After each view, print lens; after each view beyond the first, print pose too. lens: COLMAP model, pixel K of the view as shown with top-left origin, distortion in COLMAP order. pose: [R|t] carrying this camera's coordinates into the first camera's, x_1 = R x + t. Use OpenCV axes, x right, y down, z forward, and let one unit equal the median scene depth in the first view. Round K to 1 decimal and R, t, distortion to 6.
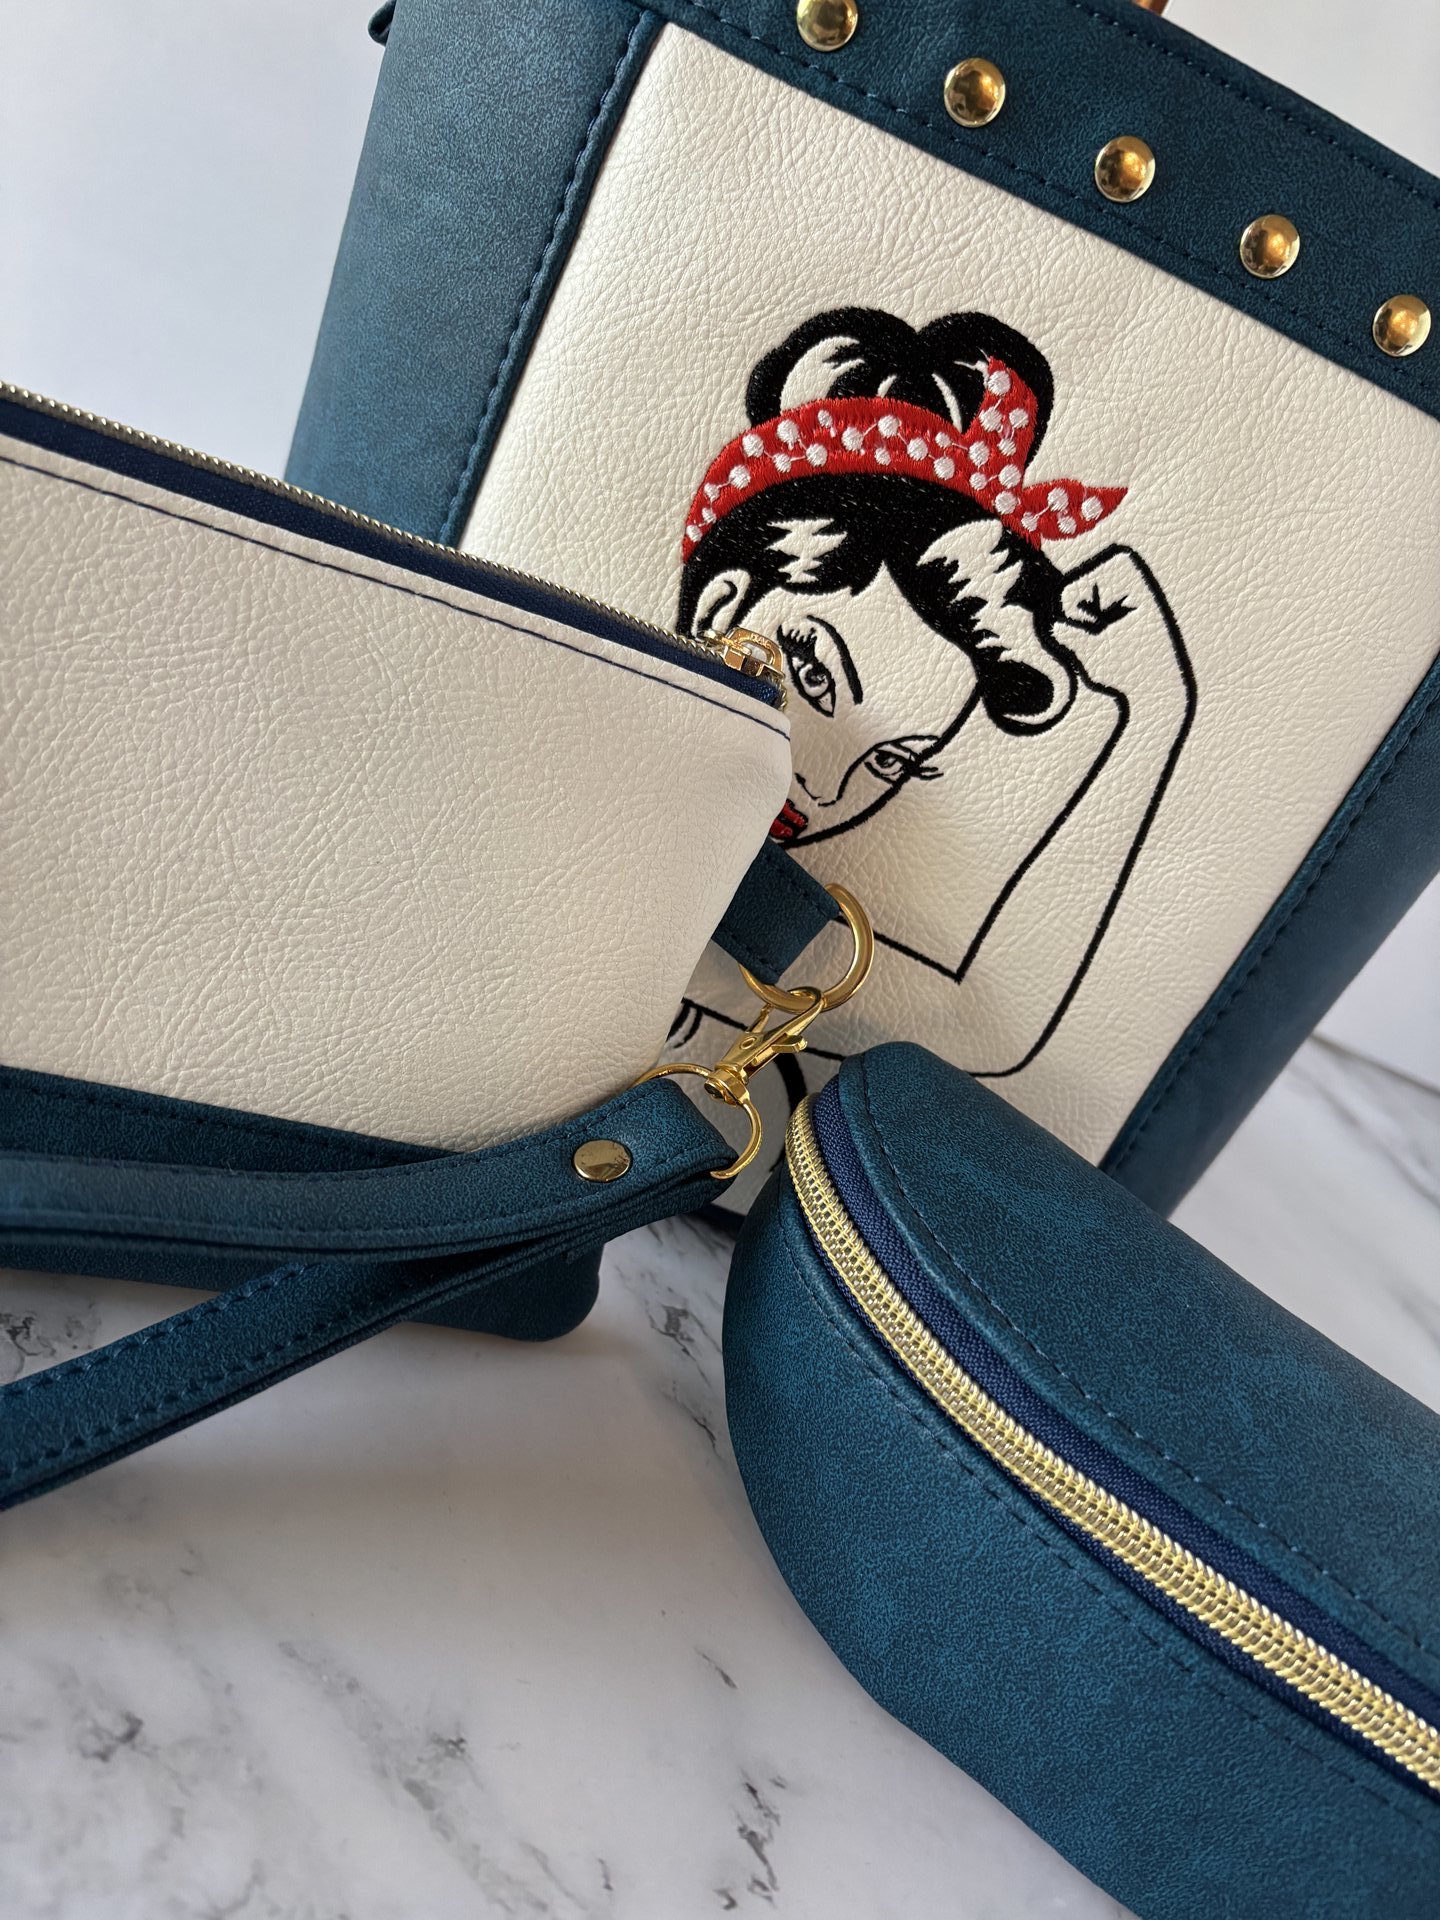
lens RADIAL K [[1424.6, 0, 725.0], [0, 1424.6, 949.1], [0, 0, 1]] dist [-0.009379, -0.024867]
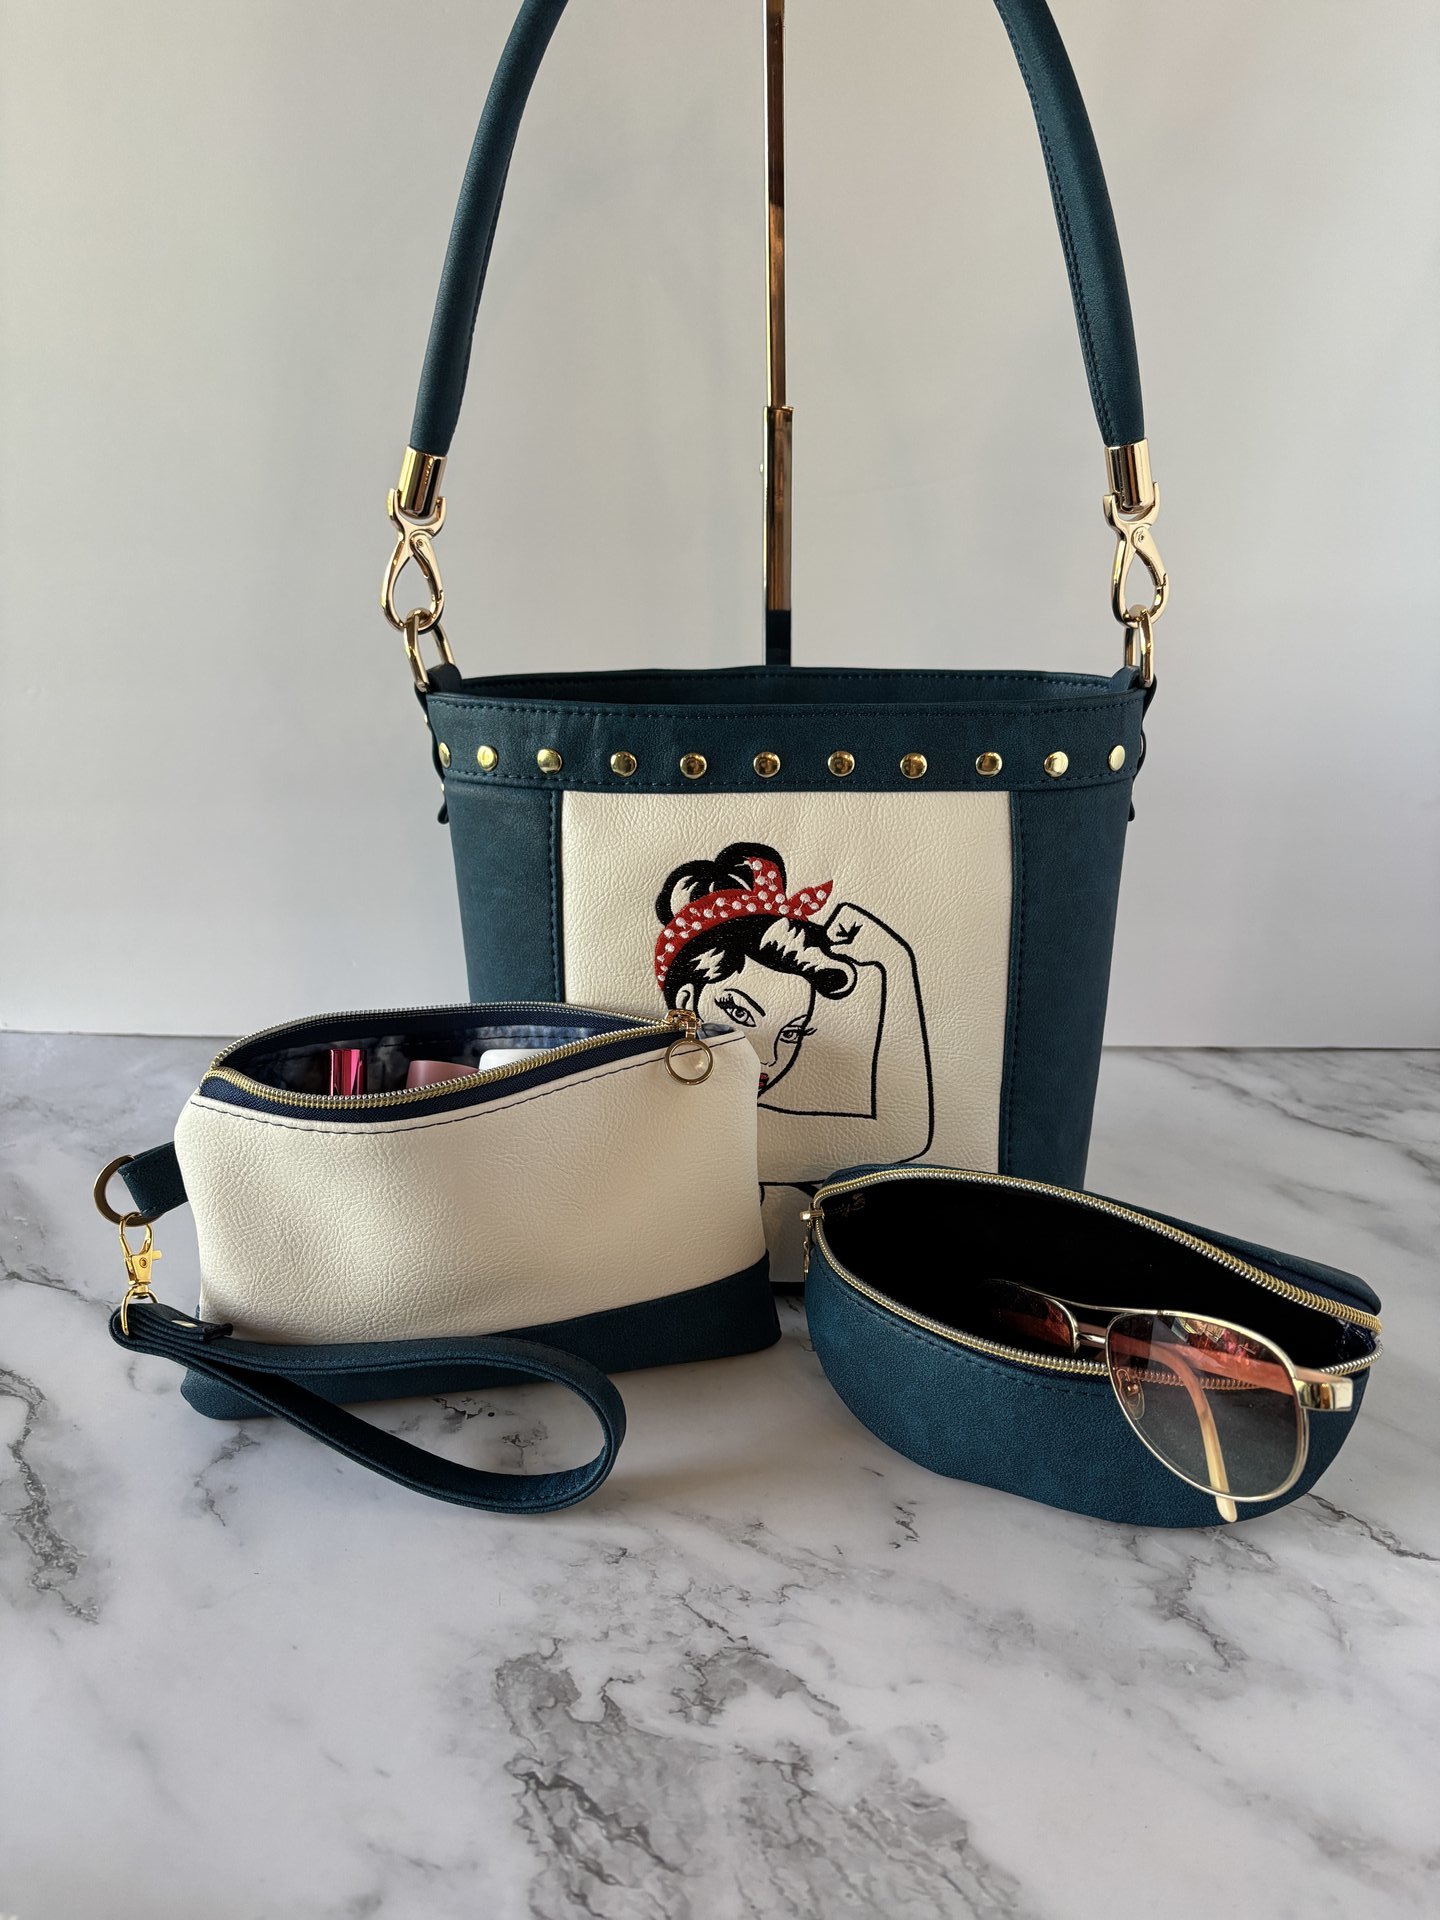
lens RADIAL K [[1424.6, 0, 727.0], [0, 1424.6, 958.2], [0, 0, 1]] dist [-0.009379, -0.024867]
pose [[0.909047, -0.406506, -0.091583, 0.286427], [0.385903, 0.904205, -0.183010, 0.120026], [0.157204, 0.131023, 0.978836, -1.139067]]
